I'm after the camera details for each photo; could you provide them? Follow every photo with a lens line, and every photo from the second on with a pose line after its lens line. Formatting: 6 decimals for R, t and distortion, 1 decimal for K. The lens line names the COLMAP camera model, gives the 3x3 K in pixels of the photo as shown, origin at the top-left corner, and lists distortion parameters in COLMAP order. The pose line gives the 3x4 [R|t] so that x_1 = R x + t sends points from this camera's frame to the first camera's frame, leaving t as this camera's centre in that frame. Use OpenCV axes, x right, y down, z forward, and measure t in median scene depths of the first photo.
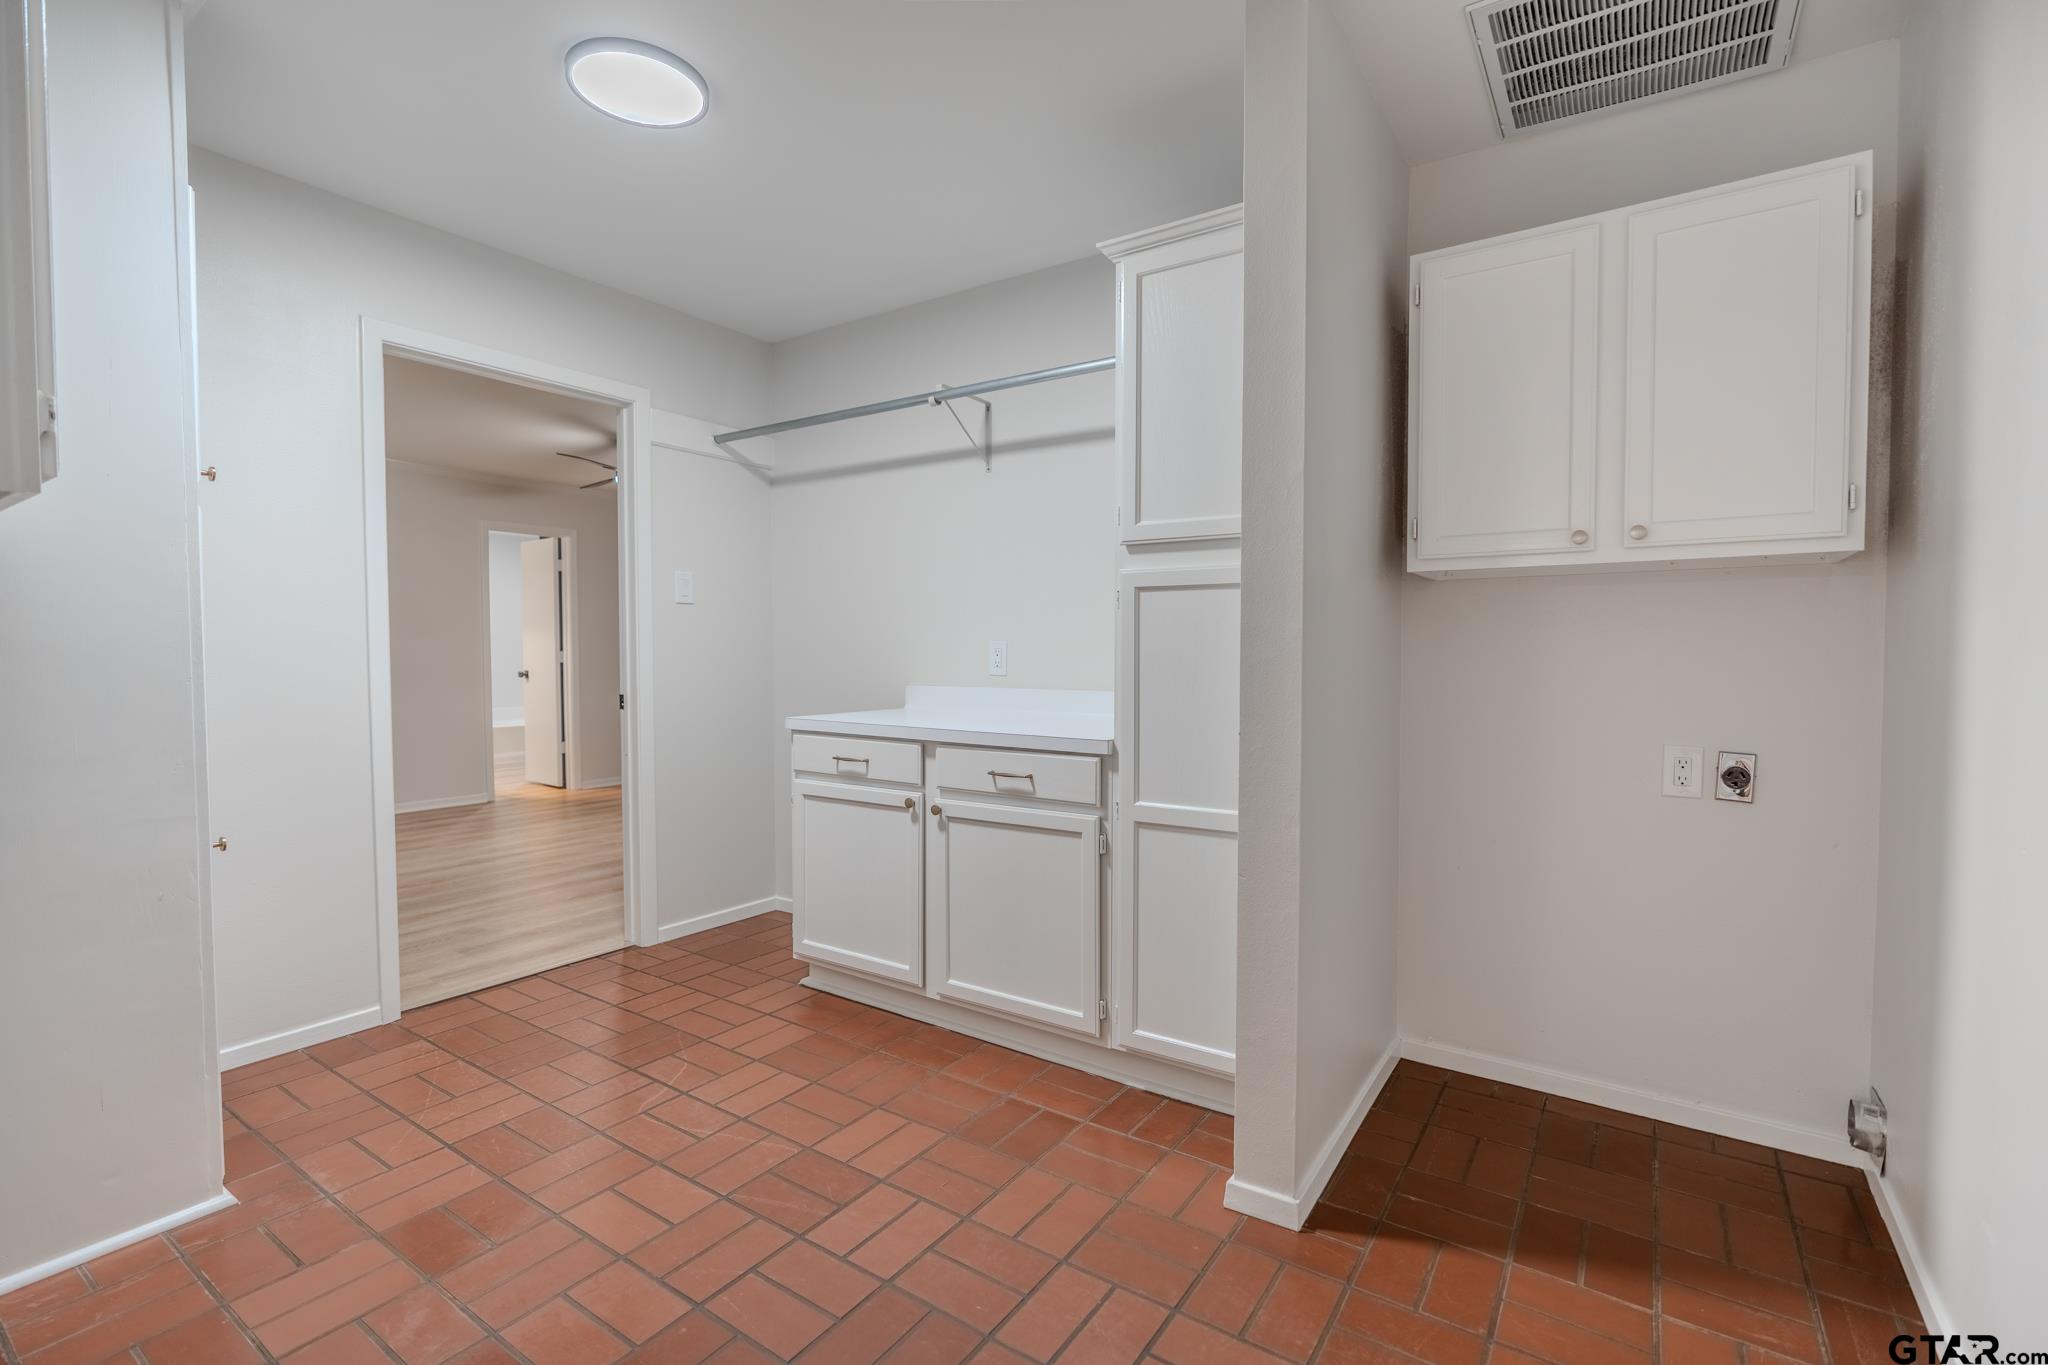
lens RADIAL K [[920.3, 0, 1037.7], [0, 920.3, 678.2], [0, 0, 1]] dist [-0.004748, 0.000088]
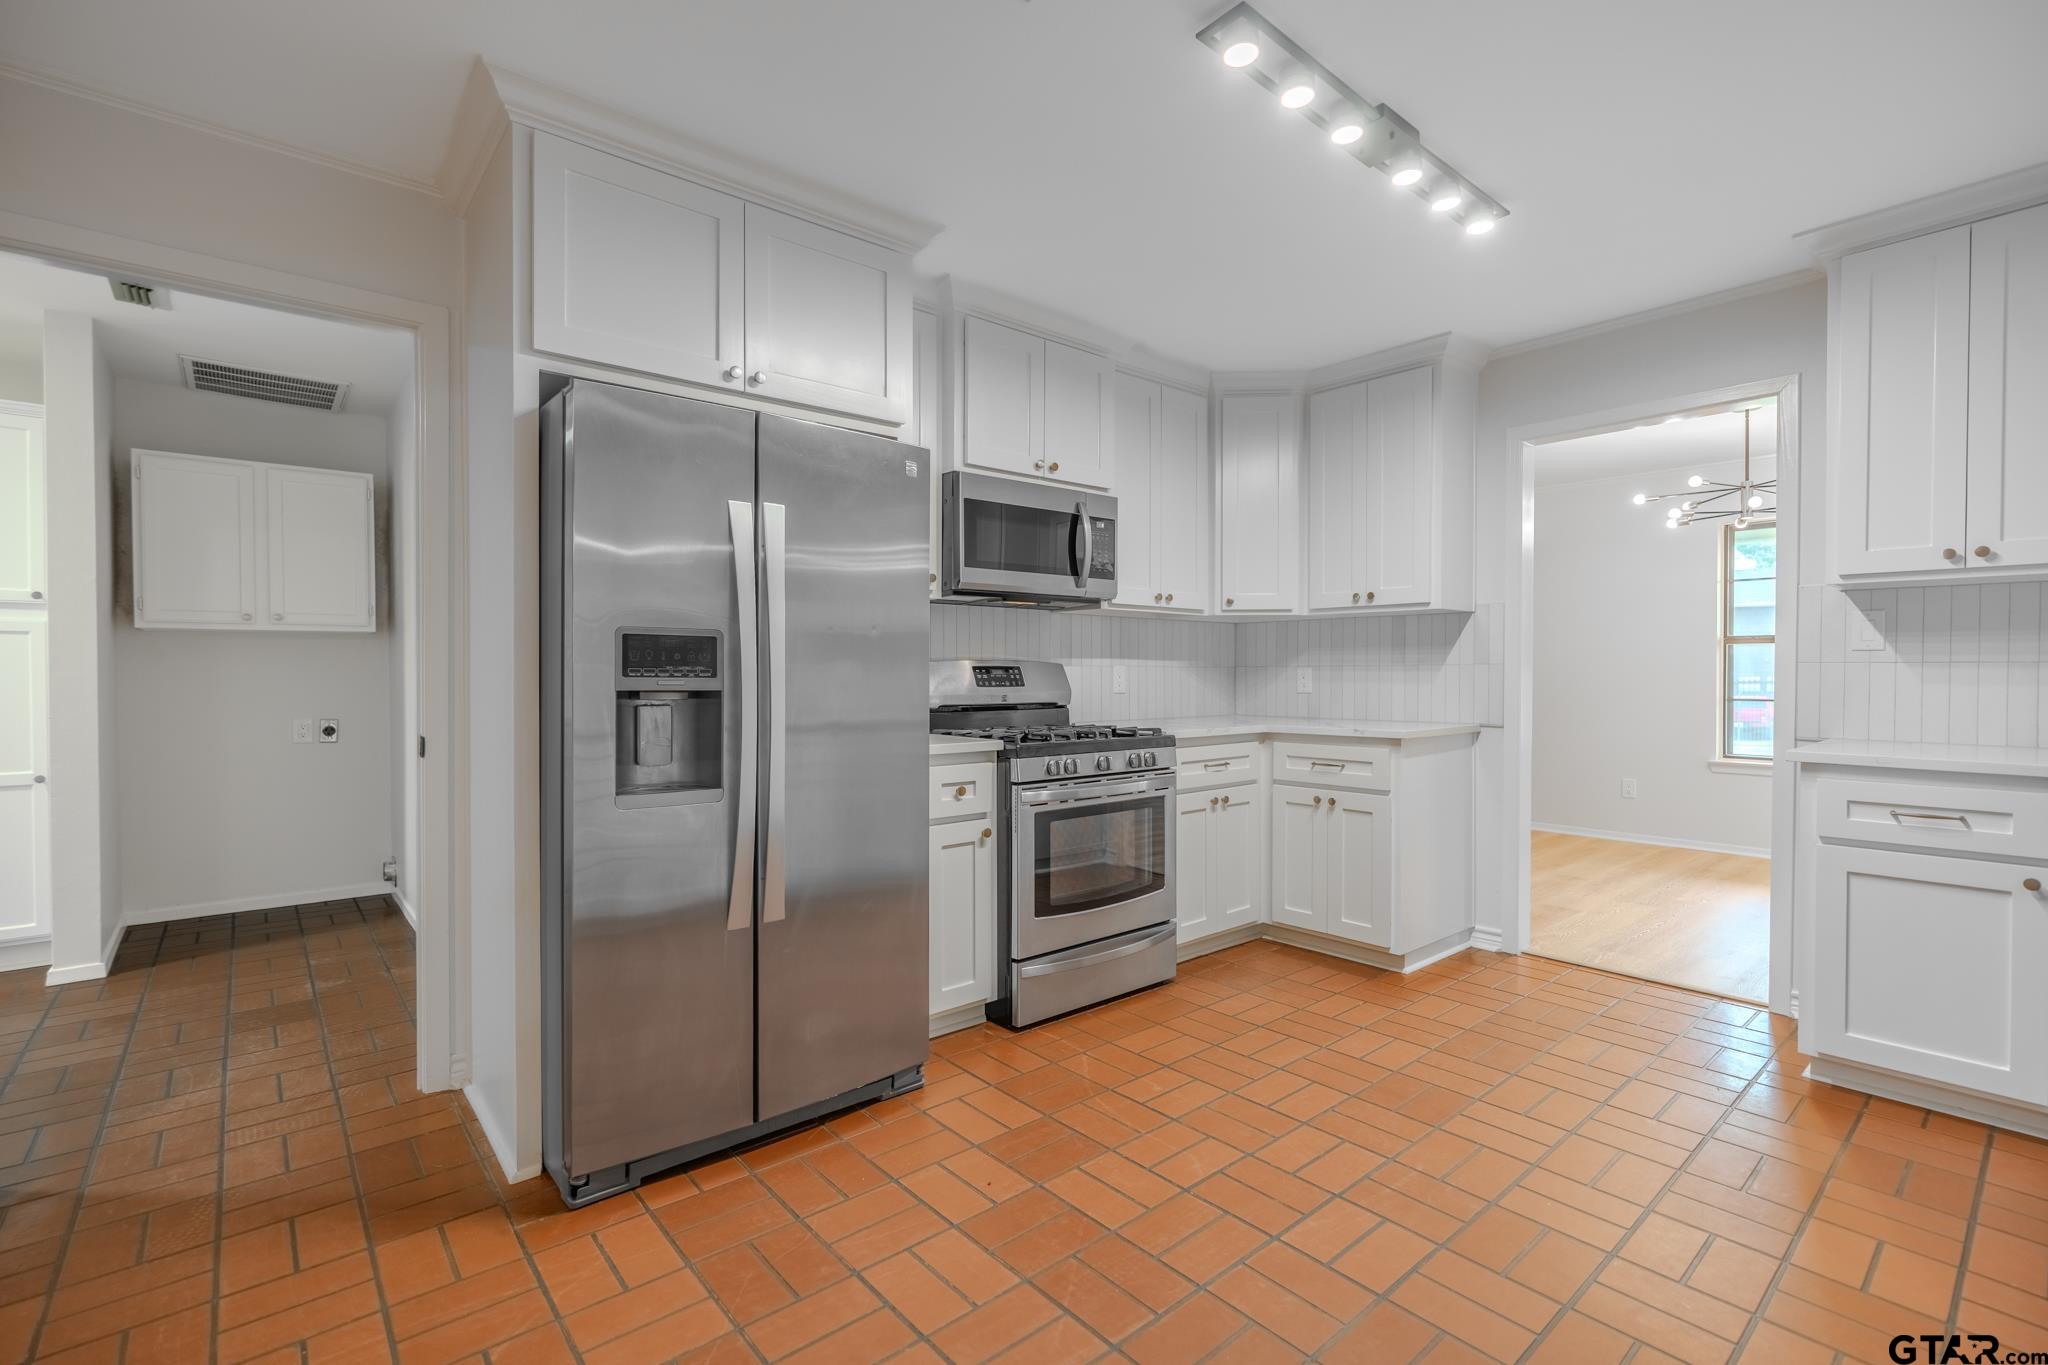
lens RADIAL K [[920.3, 0, 1037.7], [0, 920.3, 678.2], [0, 0, 1]] dist [-0.004748, 0.000088]
pose [[0.267940, -0.012991, 0.963348, -0.915298], [0.035131, 0.999376, 0.003706, 0.037647], [-0.962795, 0.032850, 0.268229, -1.250344]]
